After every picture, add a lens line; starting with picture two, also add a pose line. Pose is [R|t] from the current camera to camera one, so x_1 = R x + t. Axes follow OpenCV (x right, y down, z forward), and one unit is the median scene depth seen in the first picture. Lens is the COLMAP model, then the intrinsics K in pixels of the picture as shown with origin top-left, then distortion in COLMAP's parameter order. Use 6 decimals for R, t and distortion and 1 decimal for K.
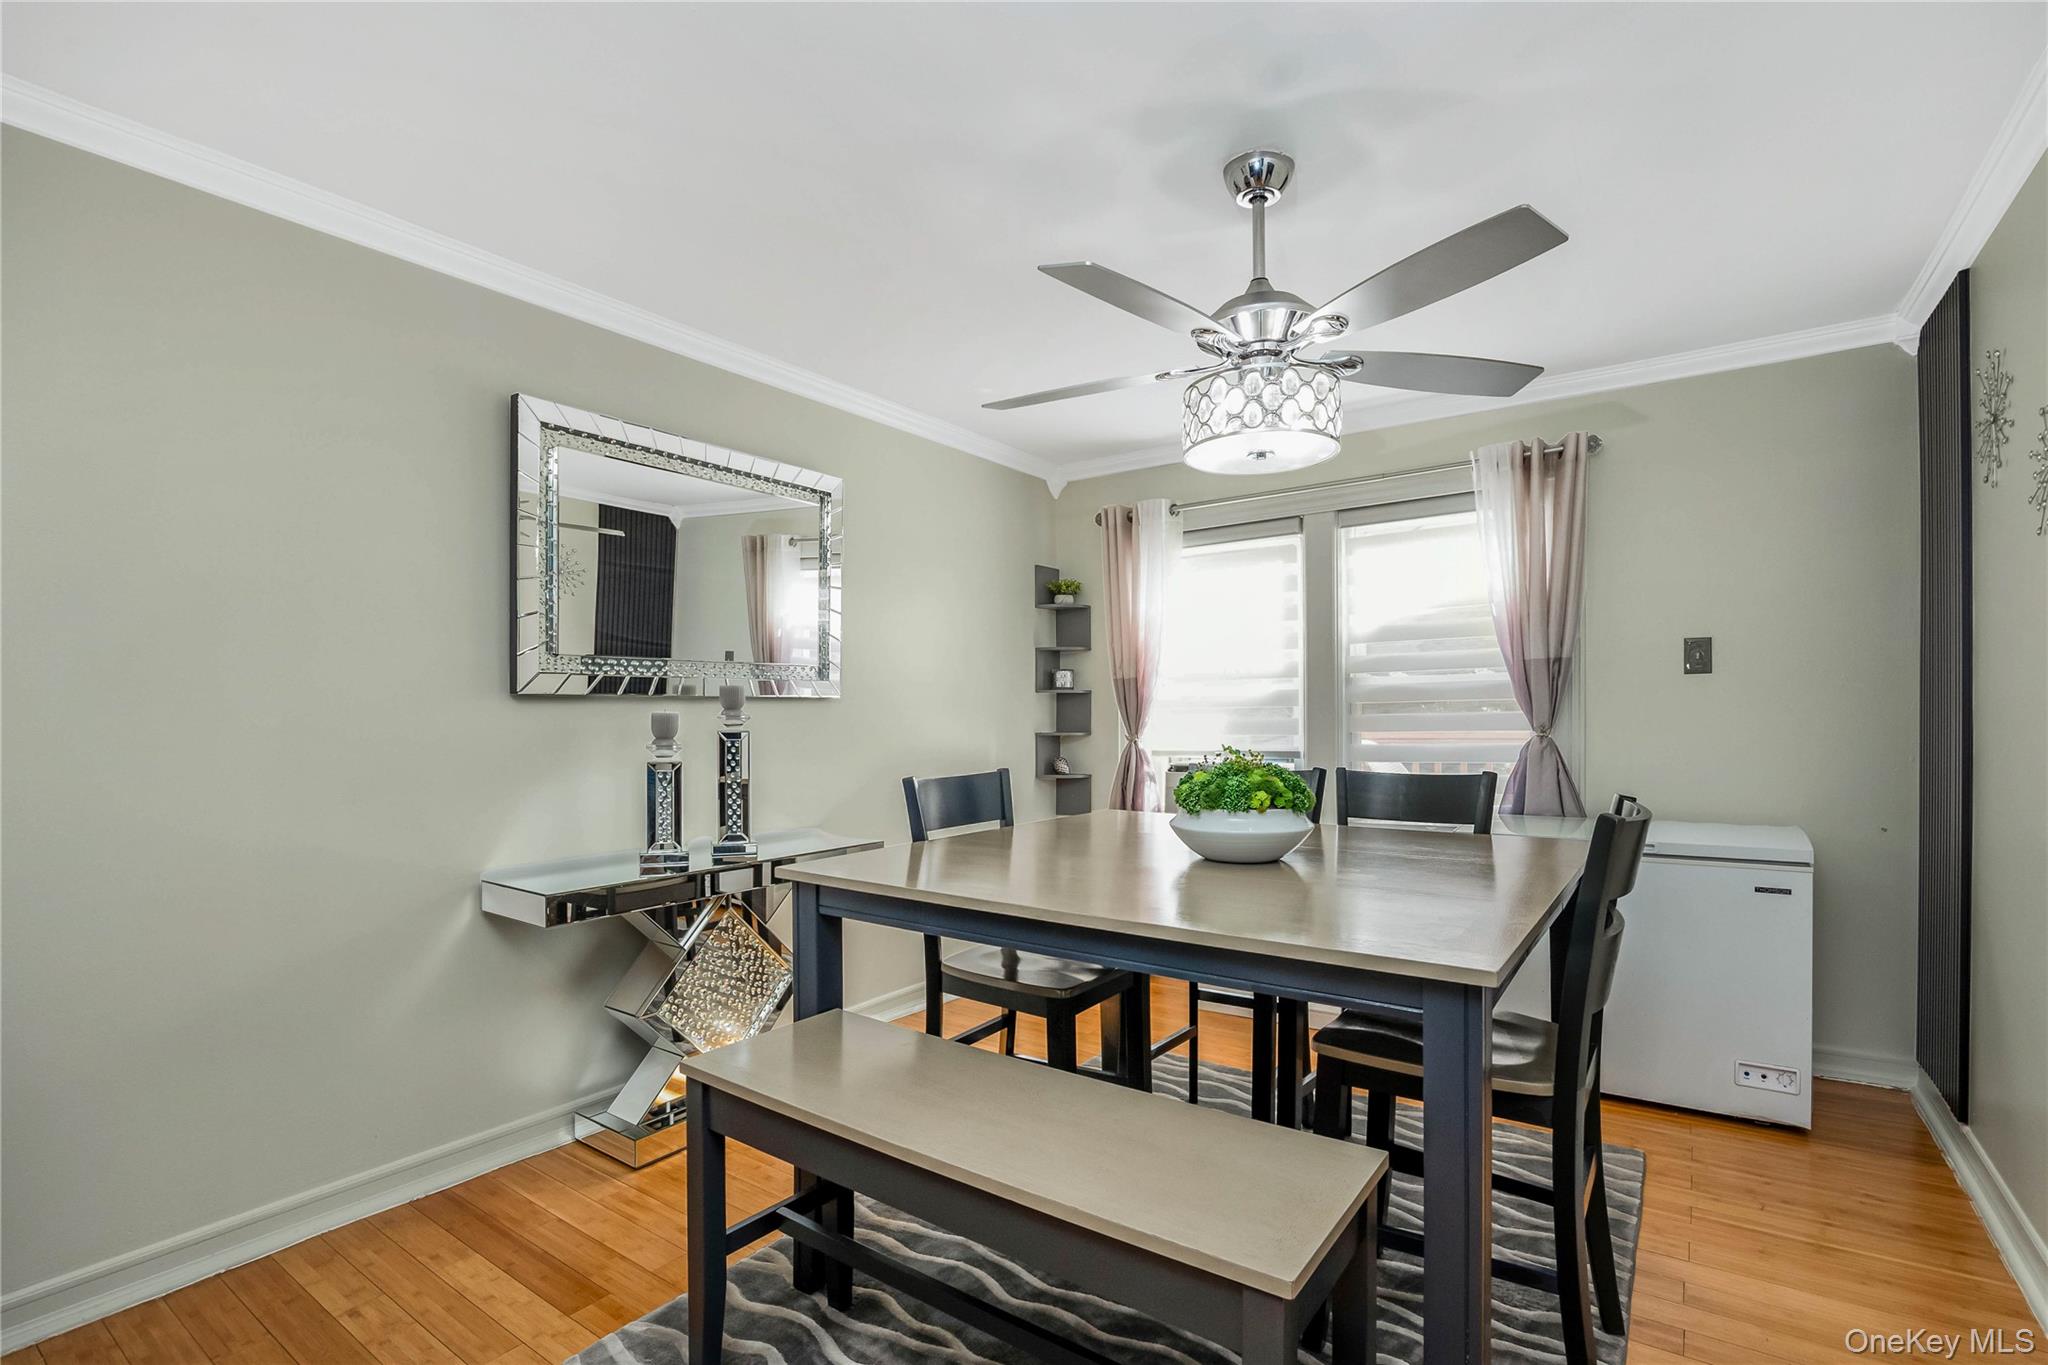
lens RADIAL K [[939.2, 0, 1027.4], [0, 939.2, 697.1], [0, 0, 1]] dist [0.000022, 0.000000]
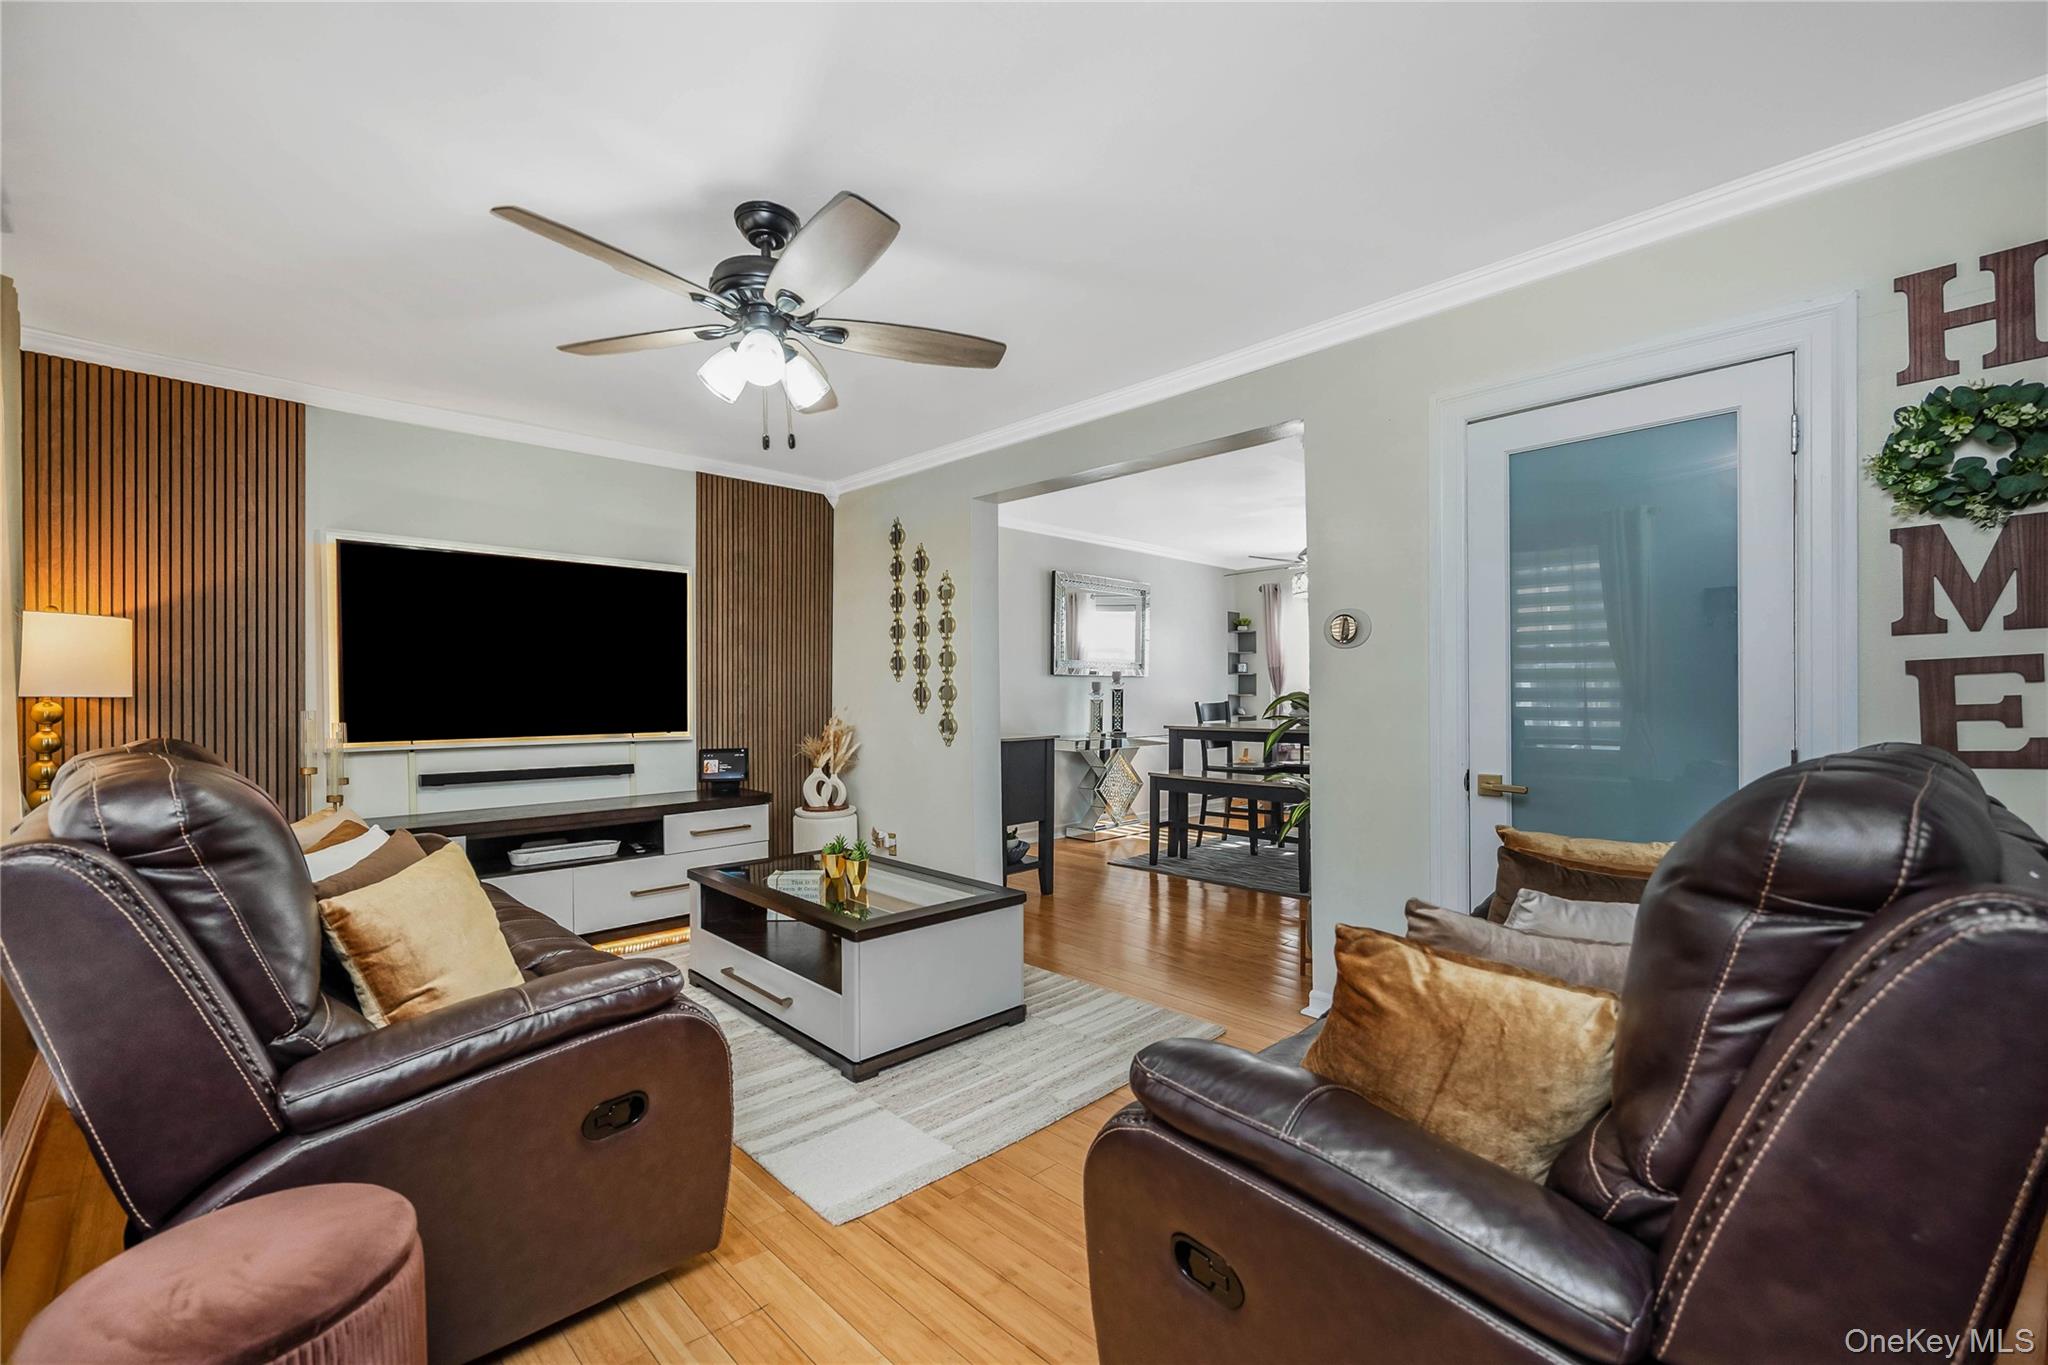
lens RADIAL K [[875.6, 0, 1018.1], [0, 875.6, 680.9], [0, 0, 1]] dist [-0.007933, -0.000659]
pose [[0.982173, 0.002043, -0.187967, -0.081785], [-0.001250, 0.999990, 0.004337, 0.001318], [0.187974, -0.004024, 0.982166, -0.944438]]
